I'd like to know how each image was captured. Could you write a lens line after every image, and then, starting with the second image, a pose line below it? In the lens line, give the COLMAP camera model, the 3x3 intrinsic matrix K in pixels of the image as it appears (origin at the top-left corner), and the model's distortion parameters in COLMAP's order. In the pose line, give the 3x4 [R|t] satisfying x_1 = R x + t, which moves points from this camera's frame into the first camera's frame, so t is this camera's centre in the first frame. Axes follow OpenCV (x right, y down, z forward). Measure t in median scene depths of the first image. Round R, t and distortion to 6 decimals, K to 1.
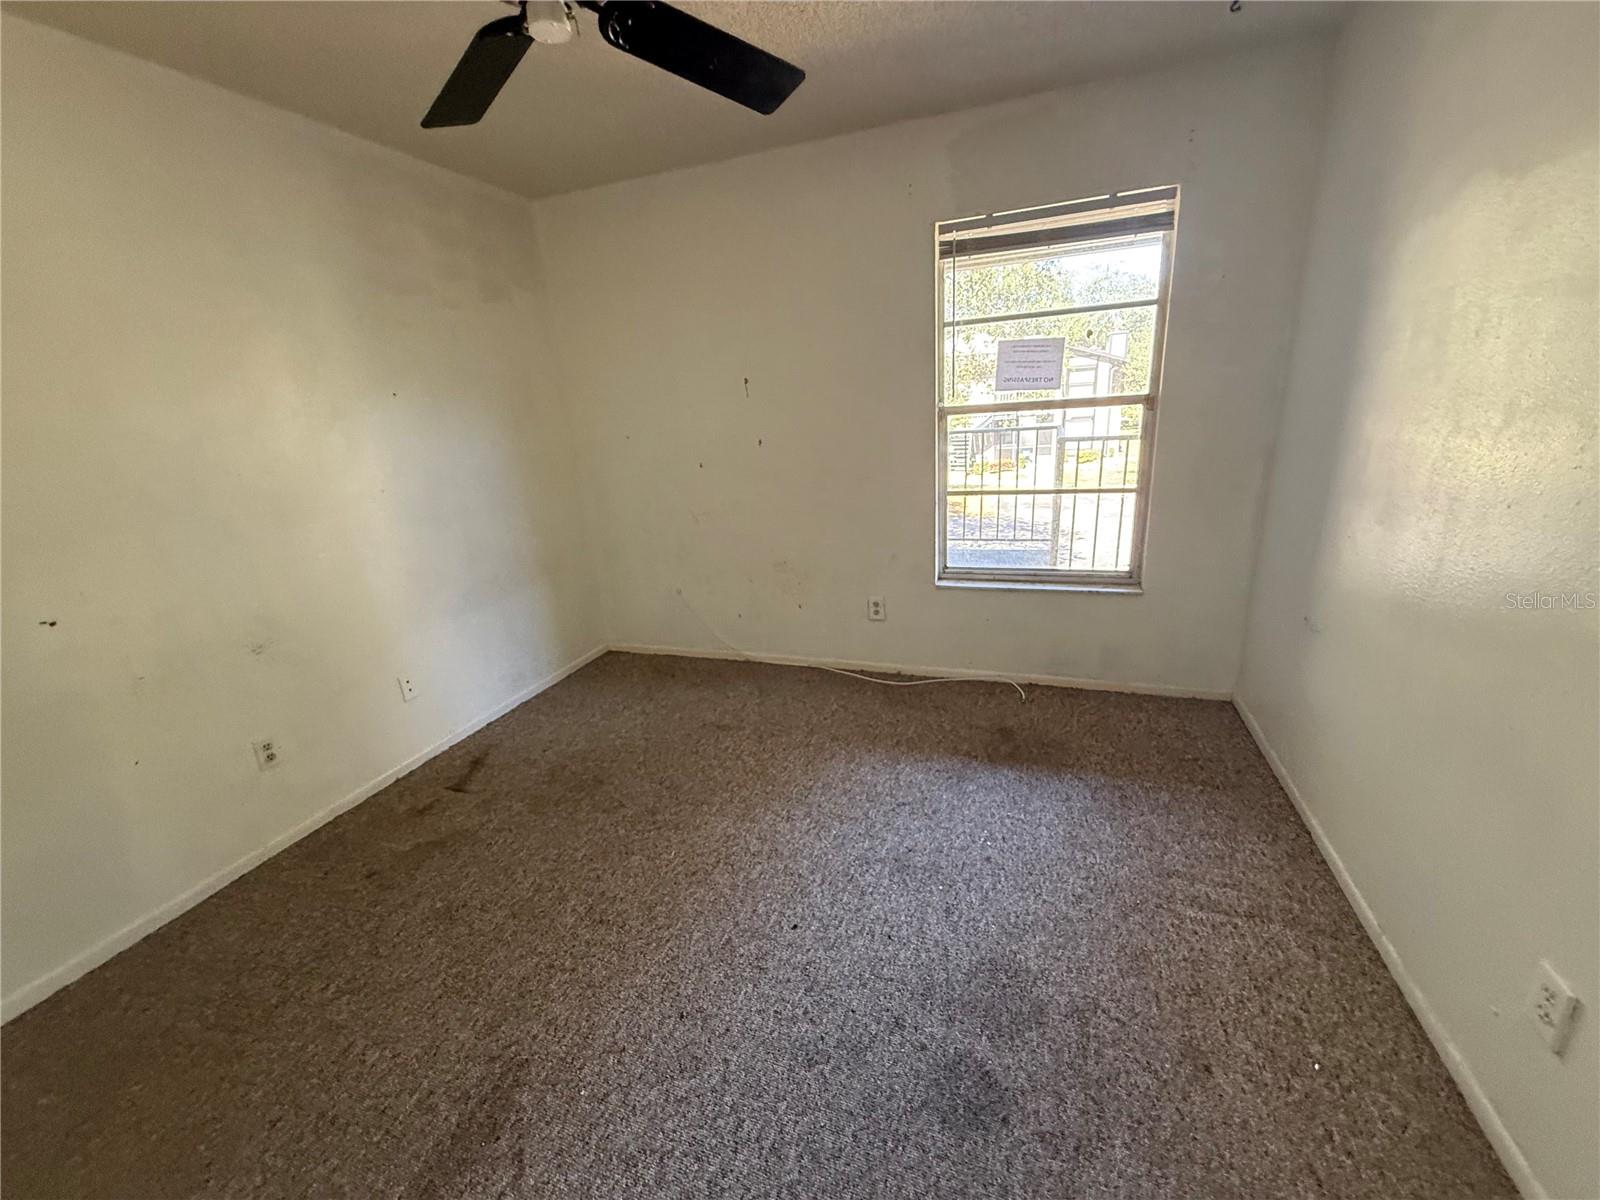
lens RADIAL K [[638.0, 0, 799.9], [0, 638.0, 600.6], [0, 0, 1]] dist [-0.001343, -0.000116]
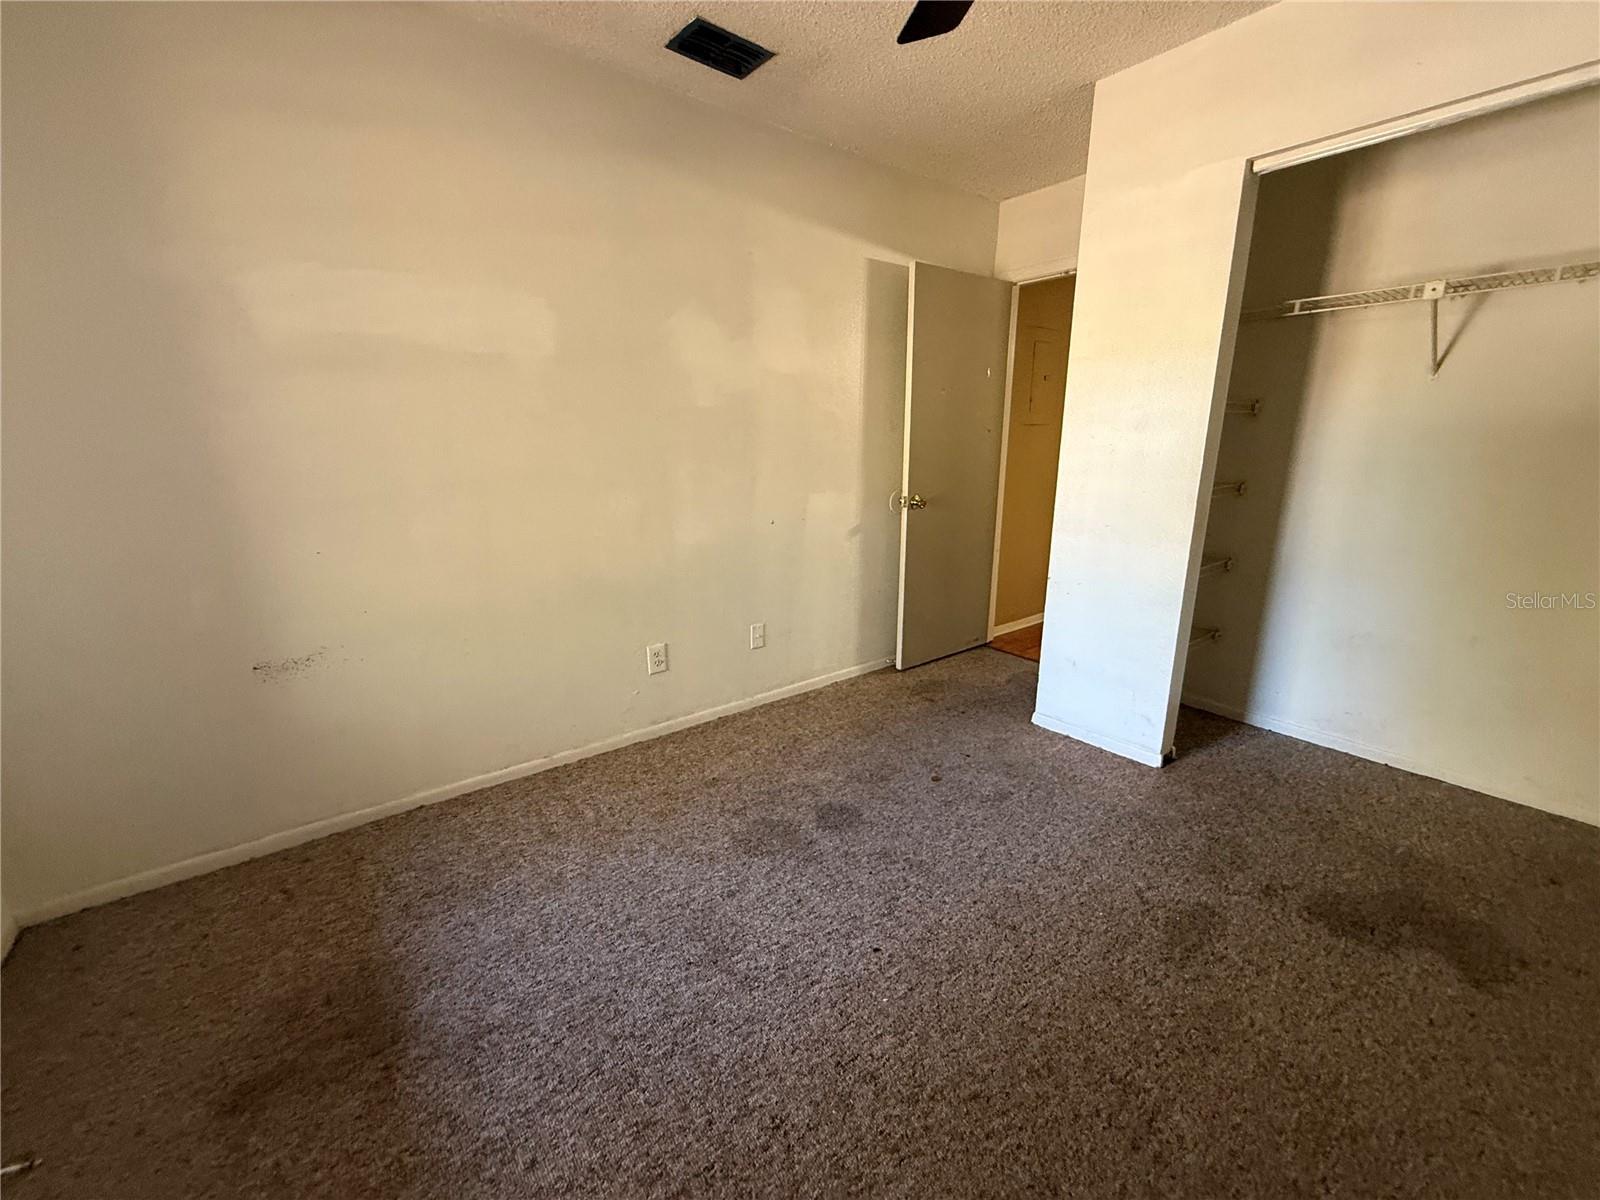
lens RADIAL K [[638.0, 0, 800.2], [0, 638.0, 599.9], [0, 0, 1]] dist [-0.001343, -0.000116]
pose [[-0.846408, -0.064901, 0.528565, -0.337678], [0.218078, 0.863263, 0.455213, -0.323276], [-0.485834, 0.500565, -0.716520, 1.366531]]
